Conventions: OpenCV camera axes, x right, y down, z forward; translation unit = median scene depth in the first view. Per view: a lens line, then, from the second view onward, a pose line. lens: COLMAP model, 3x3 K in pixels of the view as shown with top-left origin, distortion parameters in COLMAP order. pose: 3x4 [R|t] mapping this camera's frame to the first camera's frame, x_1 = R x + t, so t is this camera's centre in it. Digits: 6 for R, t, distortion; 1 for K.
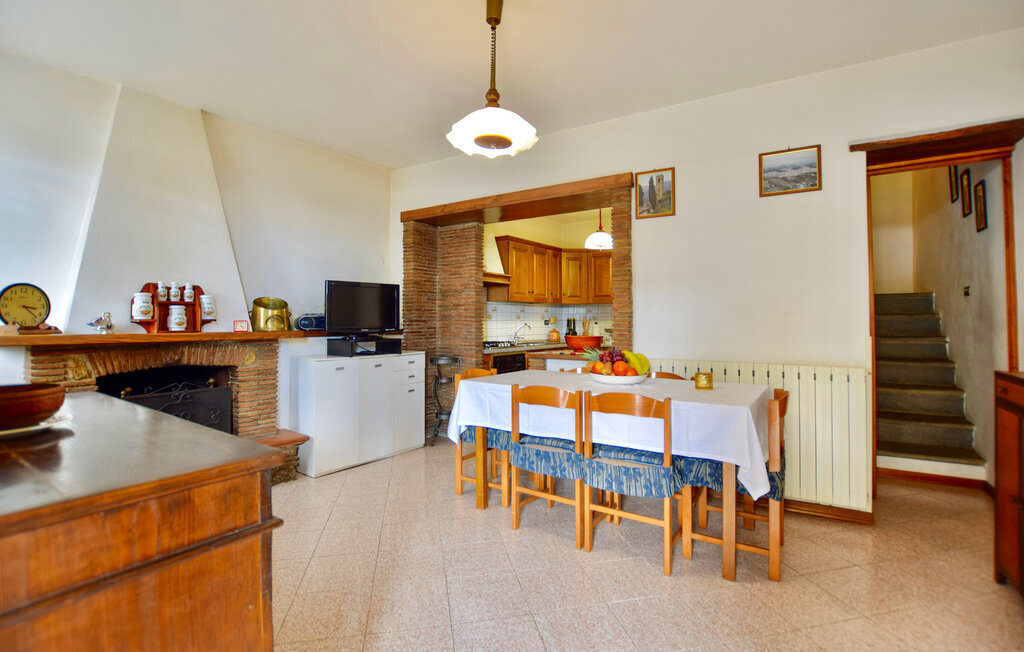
lens RADIAL K [[462.1, 0, 530.7], [0, 462.1, 306.8], [0, 0, 1]] dist [-0.033497, -0.000181]
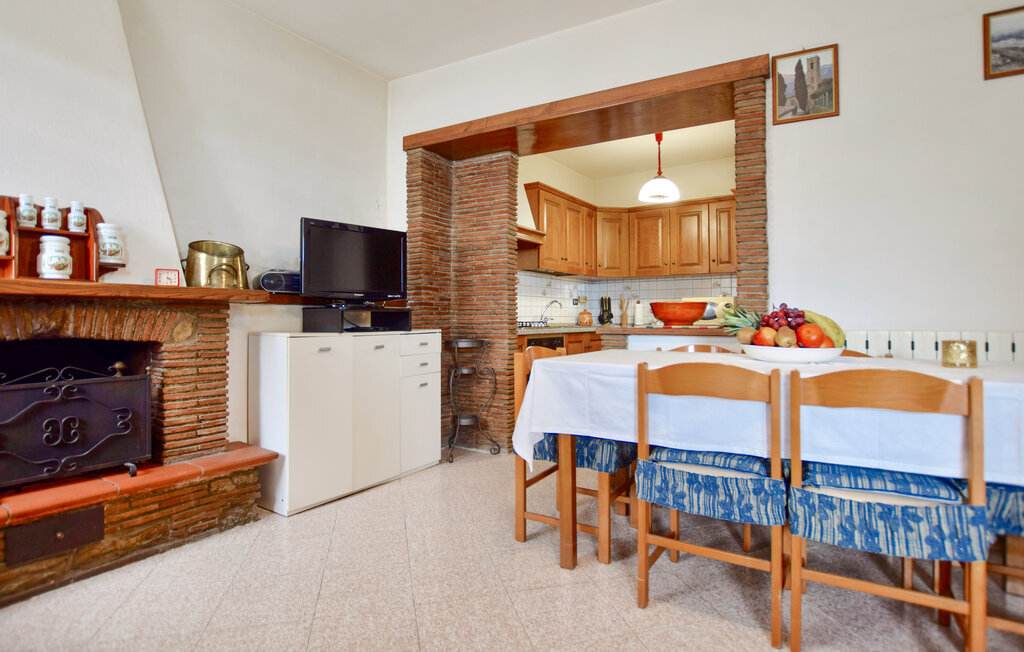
lens RADIAL K [[515.0, 0, 536.9], [0, 515.0, 305.0], [0, 0, 1]] dist [-0.026914, -0.000126]
pose [[0.999096, 0.000332, 0.042518, -0.155340], [-0.000756, 0.999950, 0.009955, 0.069183], [-0.042513, -0.009978, 0.999046, 0.274718]]
